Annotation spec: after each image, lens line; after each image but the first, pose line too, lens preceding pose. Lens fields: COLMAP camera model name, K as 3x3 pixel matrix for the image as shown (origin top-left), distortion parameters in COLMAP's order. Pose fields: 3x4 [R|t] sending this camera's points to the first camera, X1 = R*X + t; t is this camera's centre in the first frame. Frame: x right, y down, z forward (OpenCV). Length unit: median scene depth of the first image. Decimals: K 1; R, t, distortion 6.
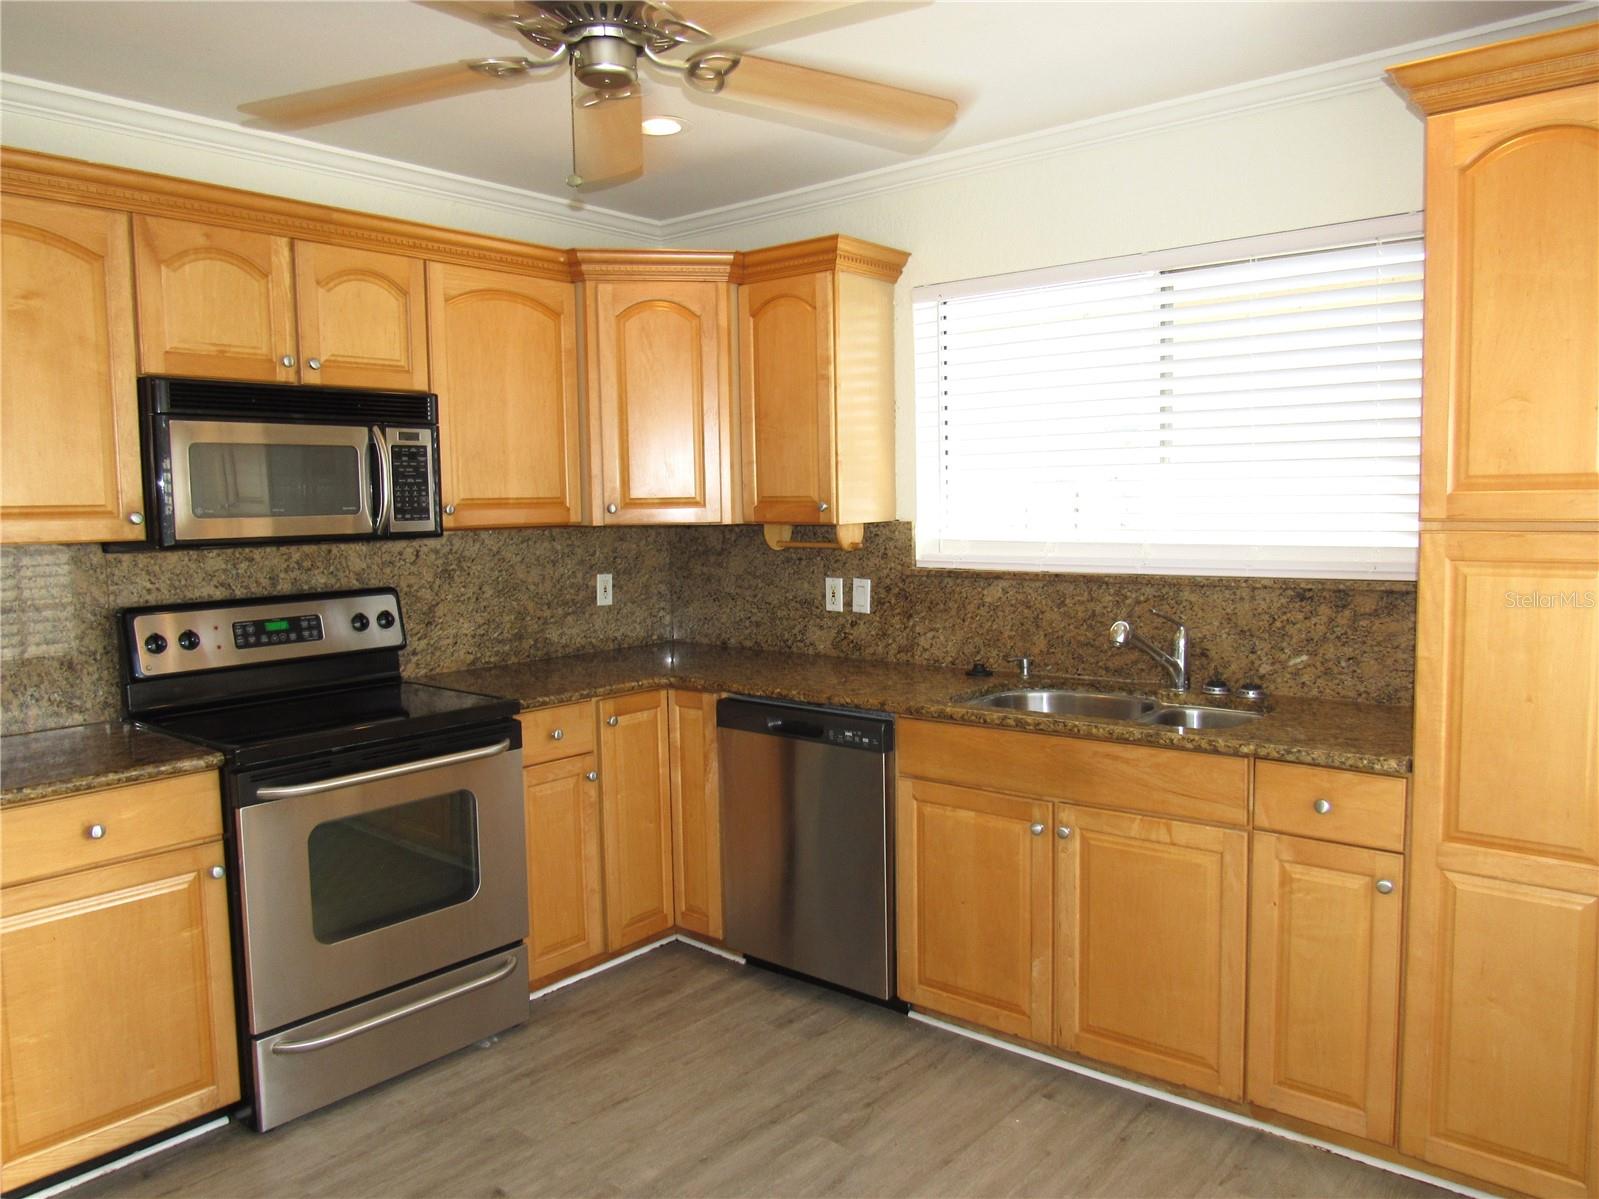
lens RADIAL K [[1153.6, 0, 815.8], [0, 1153.6, 596.6], [0, 0, 1]] dist [-0.027649, 0.001061]
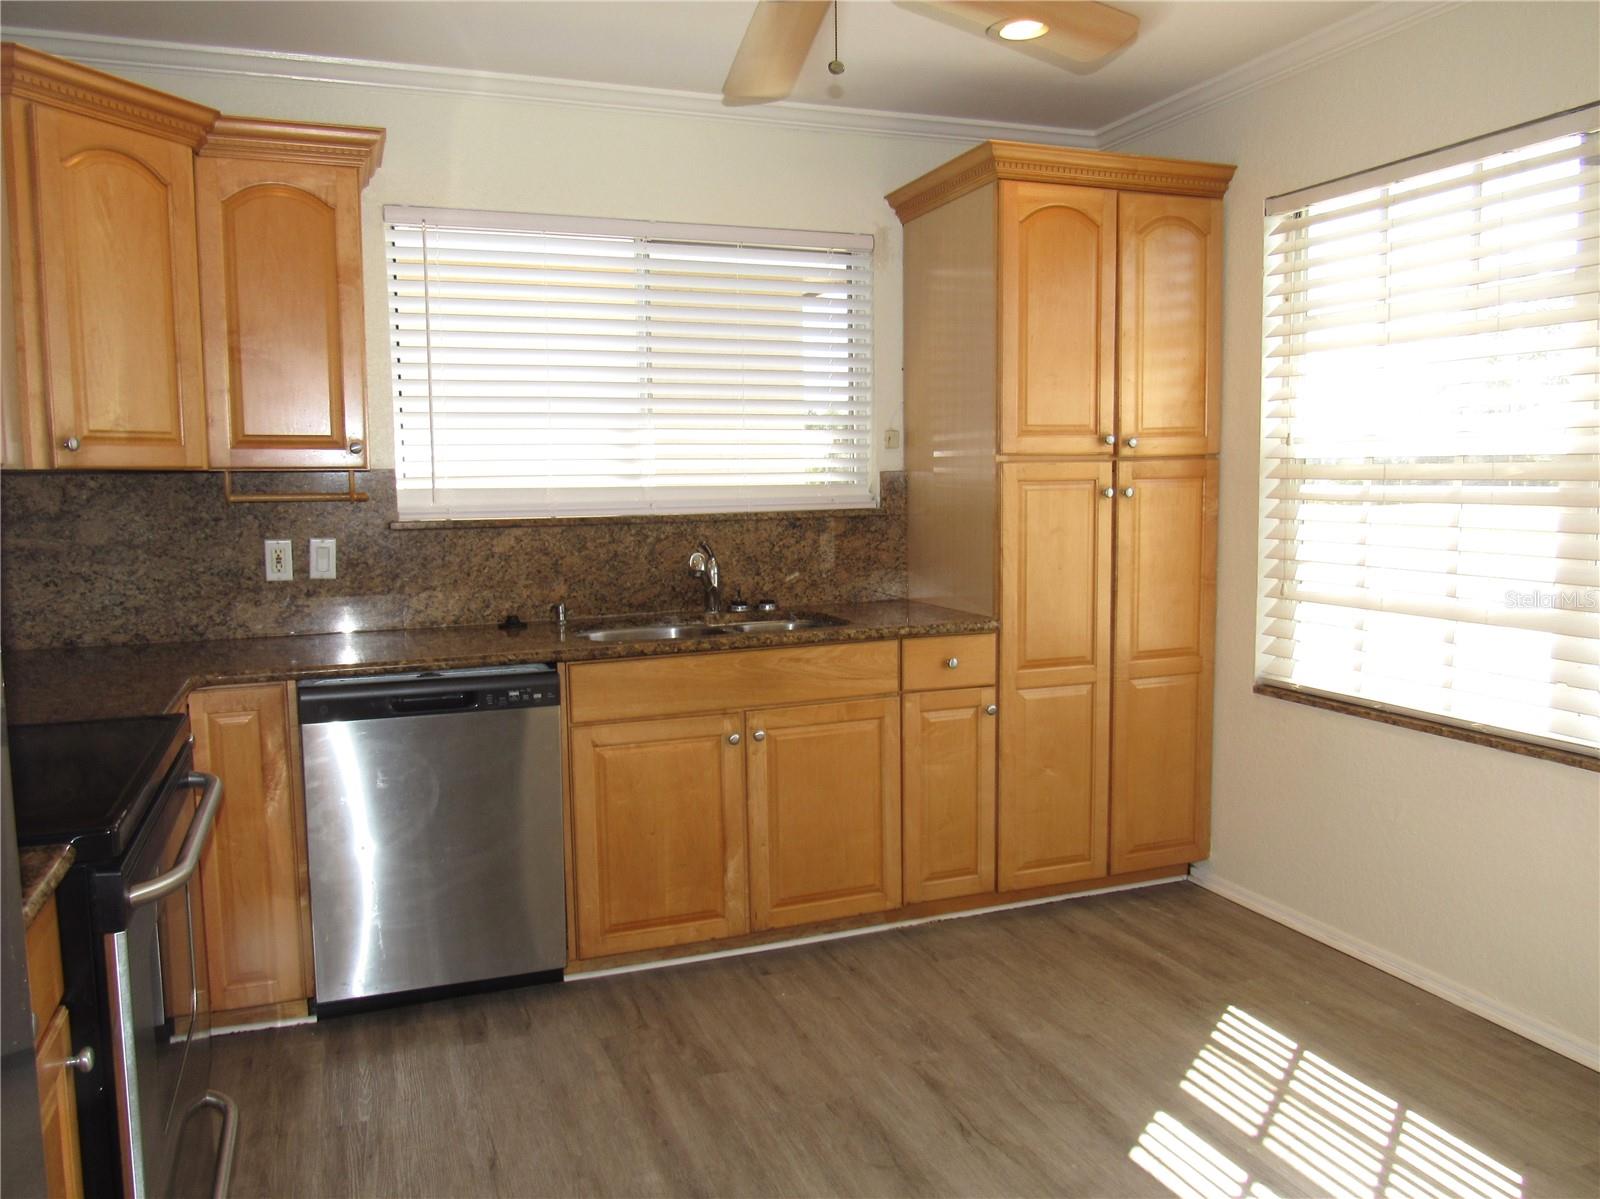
lens RADIAL K [[1185.1, 0, 800.0], [0, 1185.1, 599.5], [0, 0, 1]] dist [-0.028766, -0.000438]
pose [[0.496451, -0.080222, 0.864350, -0.629705], [0.077290, 0.995851, 0.048035, 0.017341], [-0.864617, 0.042959, 0.500591, 0.319622]]
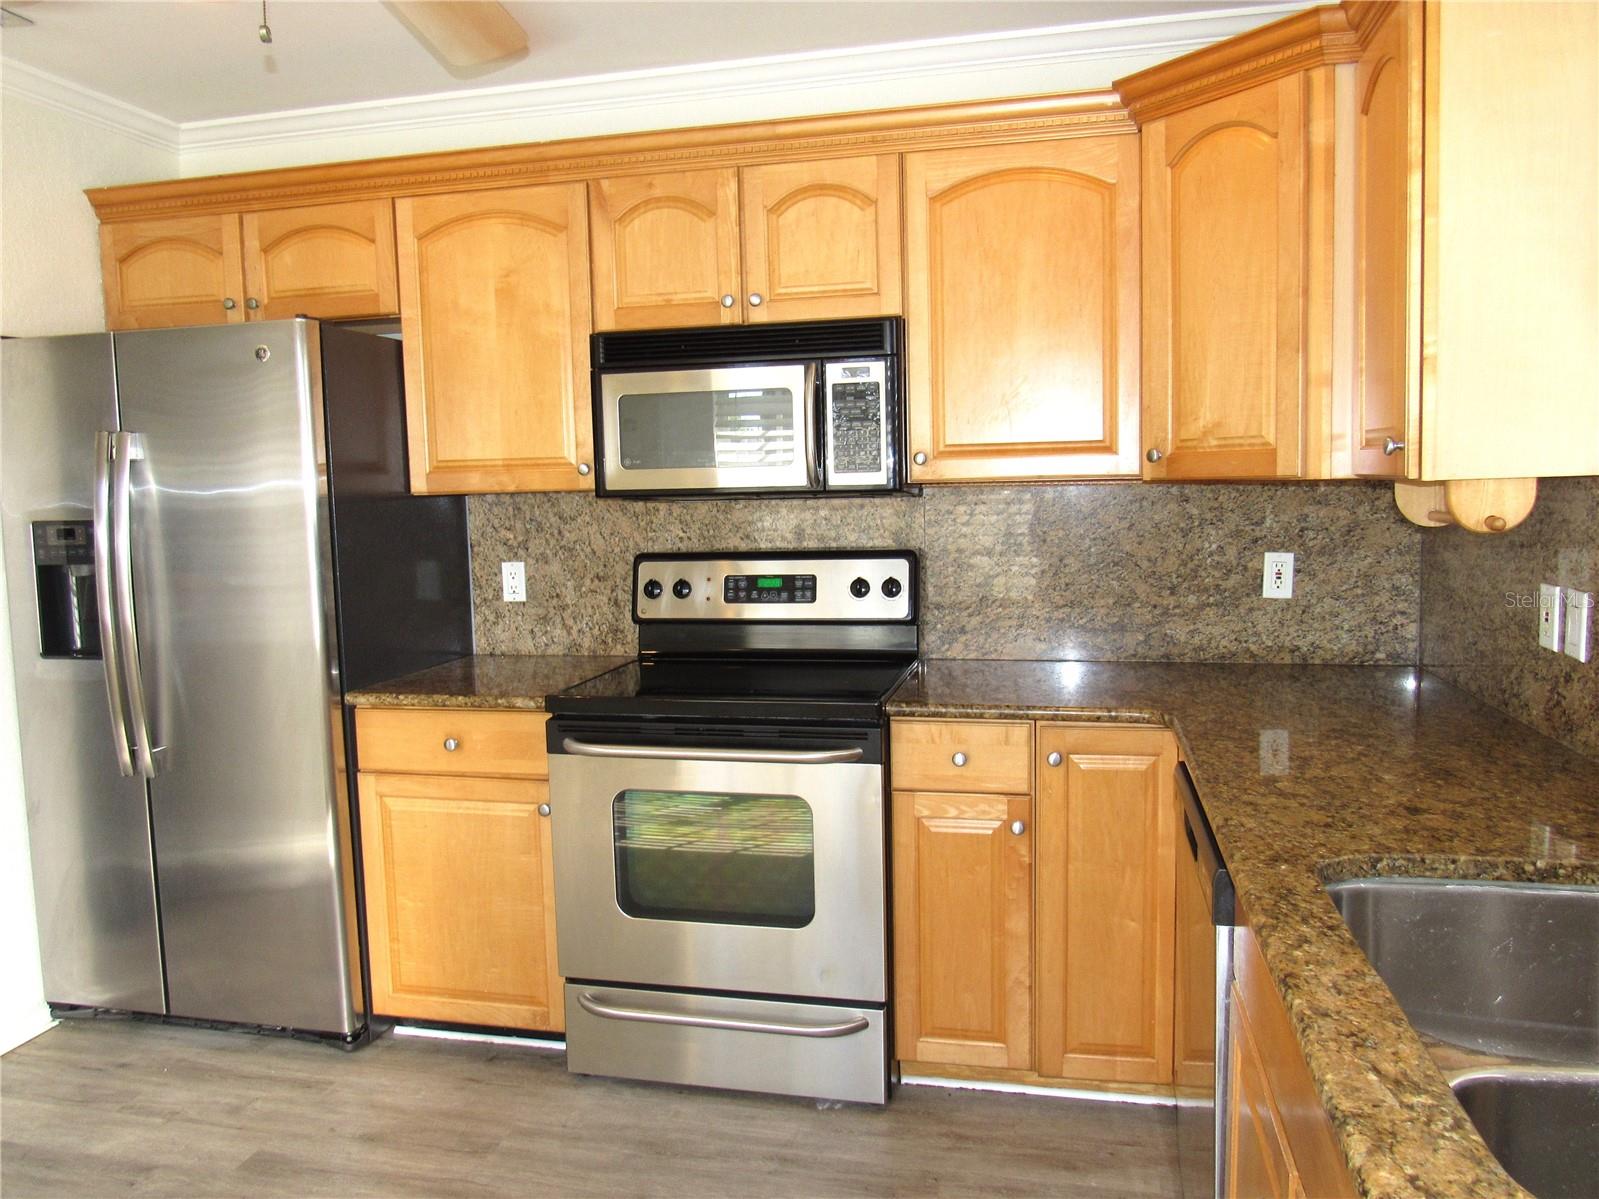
lens RADIAL K [[1184.3, 0, 799.5], [0, 1184.3, 599.5], [0, 0, 1]] dist [-0.028766, -0.000438]
pose [[0.445540, 0.094031, -0.890310, 0.401478], [-0.060675, 0.995354, 0.074761, -0.034302], [0.893204, 0.020711, 0.449175, 0.556108]]
